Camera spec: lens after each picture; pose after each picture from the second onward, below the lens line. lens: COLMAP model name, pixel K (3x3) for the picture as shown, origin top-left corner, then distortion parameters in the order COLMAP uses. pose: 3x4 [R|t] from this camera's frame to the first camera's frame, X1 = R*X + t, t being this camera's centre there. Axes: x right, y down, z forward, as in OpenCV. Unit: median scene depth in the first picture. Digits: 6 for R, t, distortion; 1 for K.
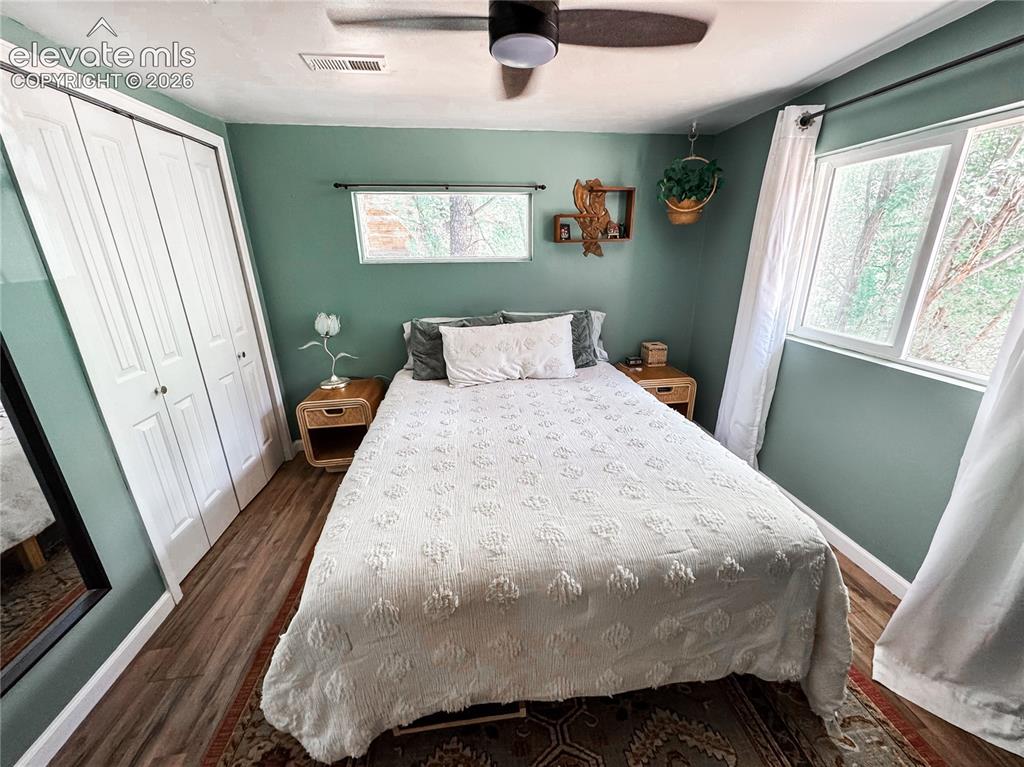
lens RADIAL K [[408.1, 0, 513.6], [0, 408.1, 383.6], [0, 0, 1]] dist [-0.000082, 0.000407]
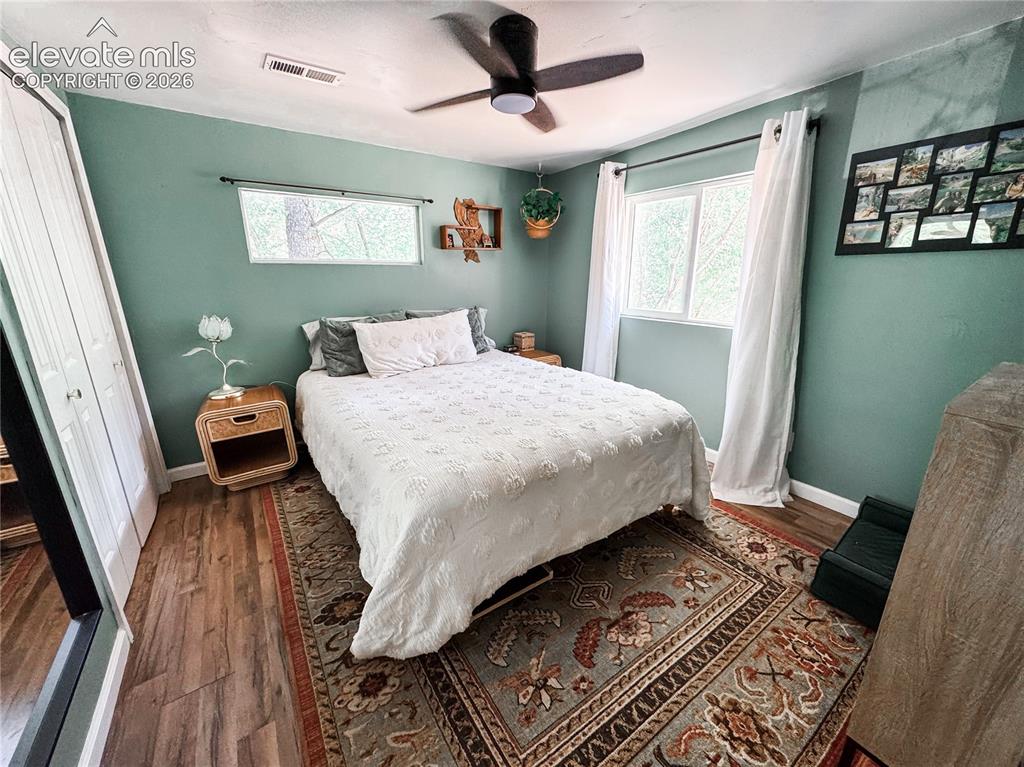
lens RADIAL K [[408.1, 0, 513.6], [0, 408.1, 383.6], [0, 0, 1]] dist [-0.000082, 0.000407]
pose [[0.886297, -0.111248, 0.449558, -0.309078], [0.136624, 0.990325, -0.024286, 0.096173], [-0.442506, 0.082945, 0.892921, -0.100393]]
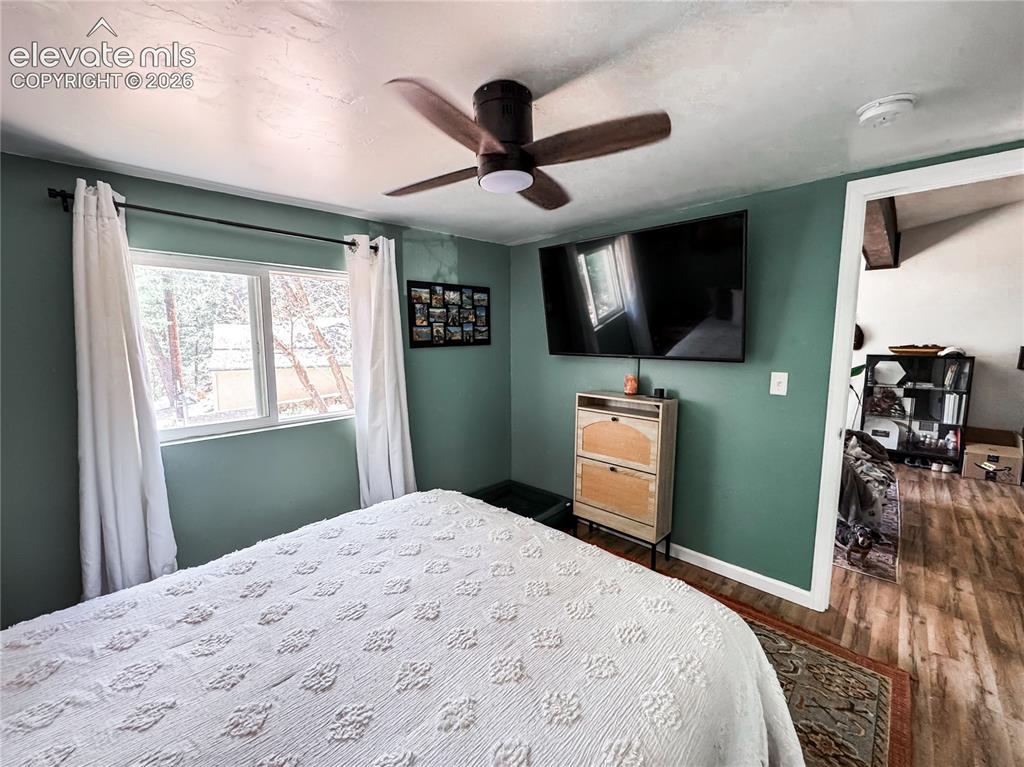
lens RADIAL K [[408.1, 0, 513.6], [0, 408.1, 383.6], [0, 0, 1]] dist [-0.000082, 0.000407]
pose [[-0.631399, -0.061461, 0.773019, -0.387352], [0.266674, 0.918846, 0.290874, -0.244292], [-0.728163, 0.389801, -0.563768, 0.768670]]
